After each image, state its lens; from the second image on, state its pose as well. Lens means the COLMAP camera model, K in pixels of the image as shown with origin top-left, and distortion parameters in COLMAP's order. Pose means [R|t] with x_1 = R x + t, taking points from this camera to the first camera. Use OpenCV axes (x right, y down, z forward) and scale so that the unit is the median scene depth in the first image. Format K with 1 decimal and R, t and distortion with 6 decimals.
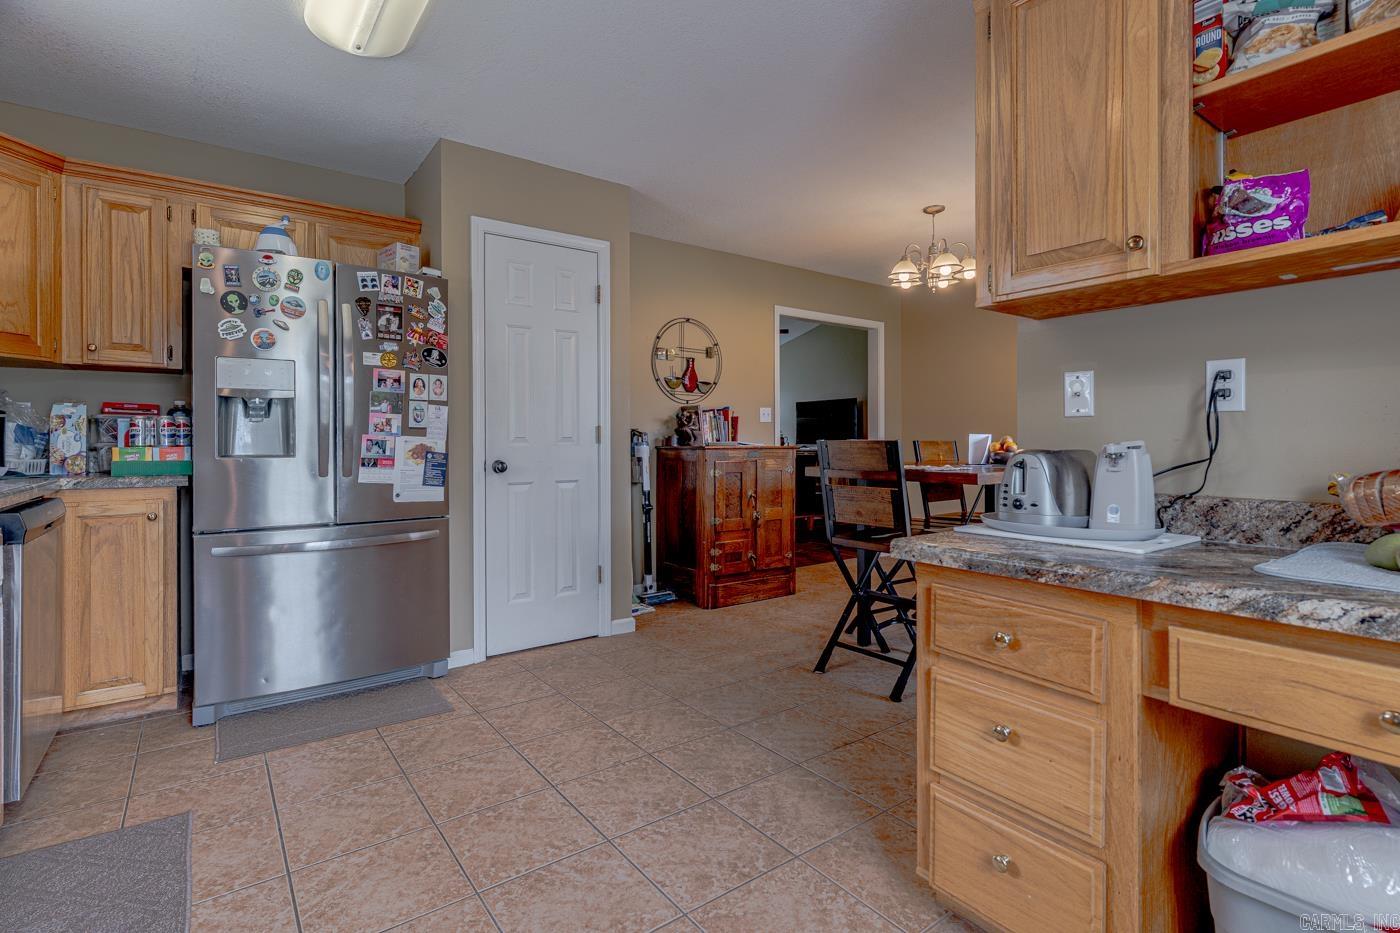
lens RADIAL K [[674.0, 0, 698.5], [0, 674.0, 460.4], [0, 0, 1]] dist [0.000980, -0.000191]
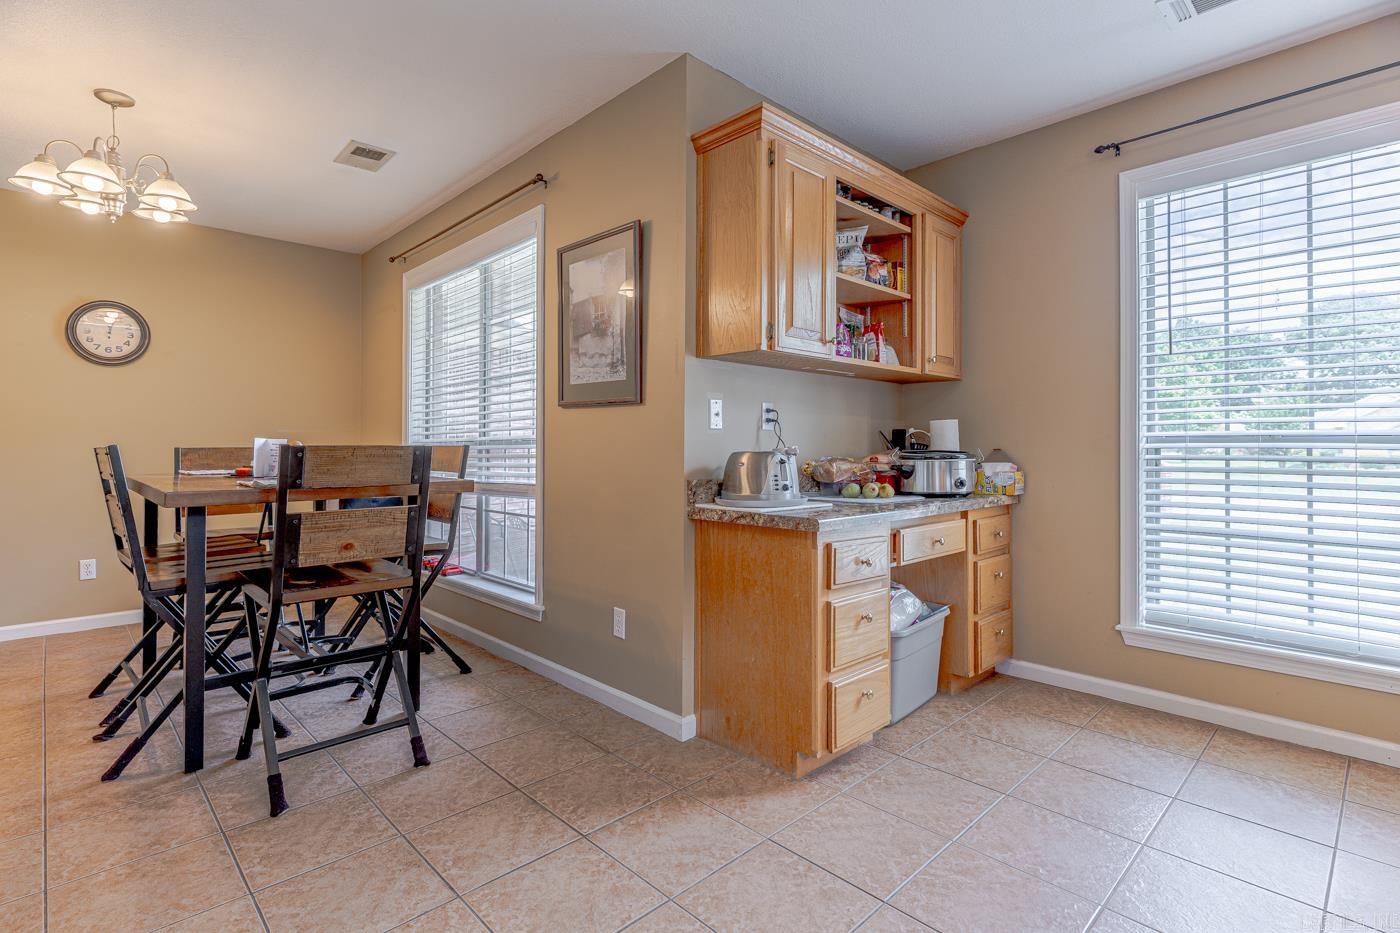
lens RADIAL K [[674.4, 0, 694.6], [0, 674.4, 439.6], [0, 0, 1]] dist [0.001458, -0.000948]
pose [[-0.123378, 0.008478, 0.992324, -0.338687], [0.028051, 0.999594, -0.005053, -0.013681], [-0.991963, 0.027212, -0.123566, 0.464017]]
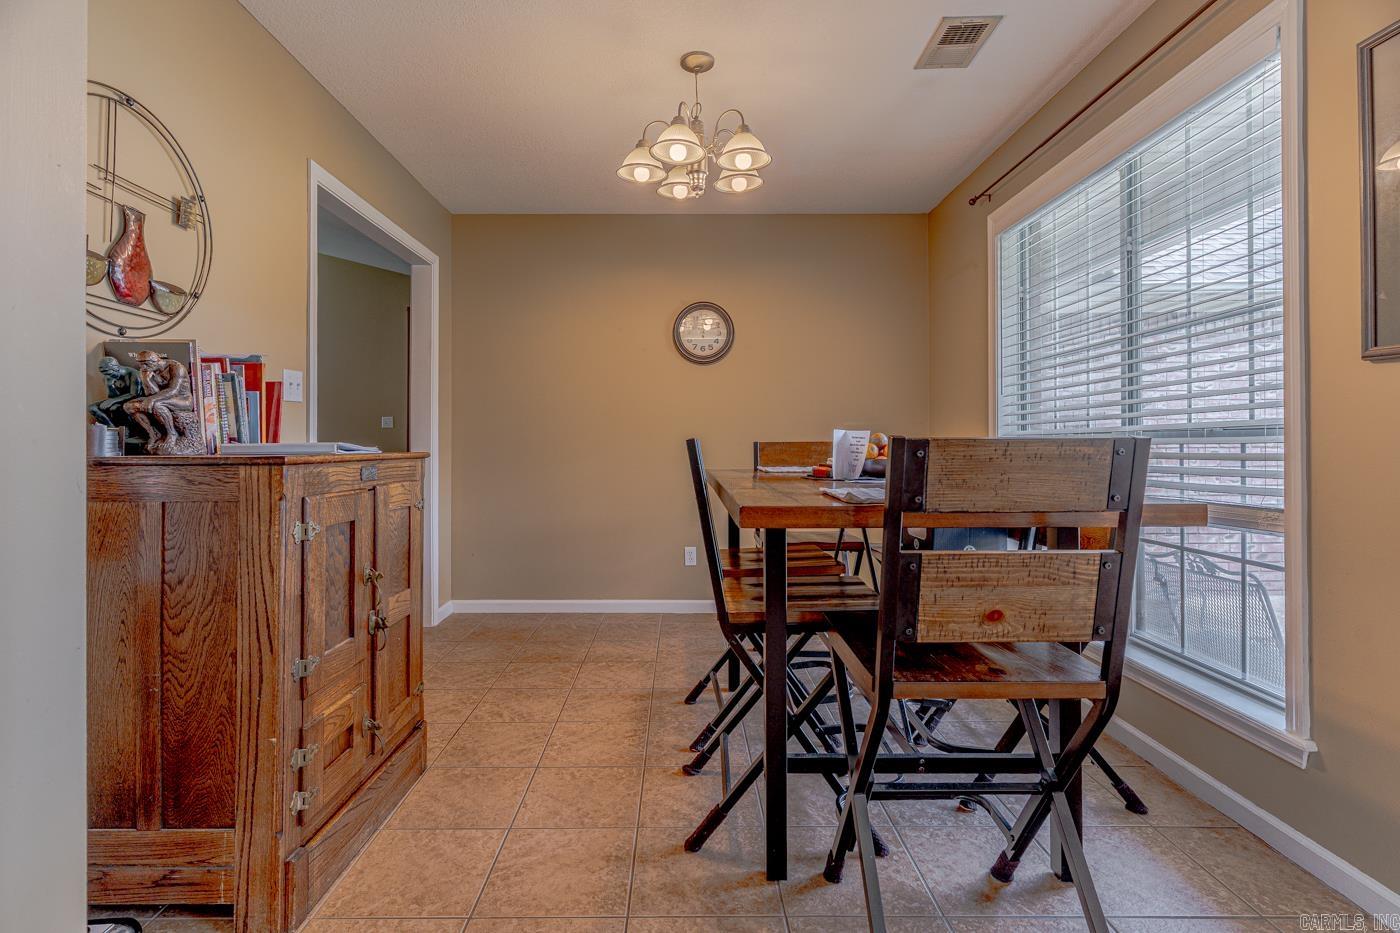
lens RADIAL K [[668.0, 0, 683.7], [0, 668.0, 435.1], [0, 0, 1]] dist [0.001184, 0.000214]
pose [[0.597853, 0.004367, 0.801594, -0.127701], [0.026316, 0.999339, -0.025071, -0.016420], [-0.801174, 0.036084, 0.597343, 0.585514]]
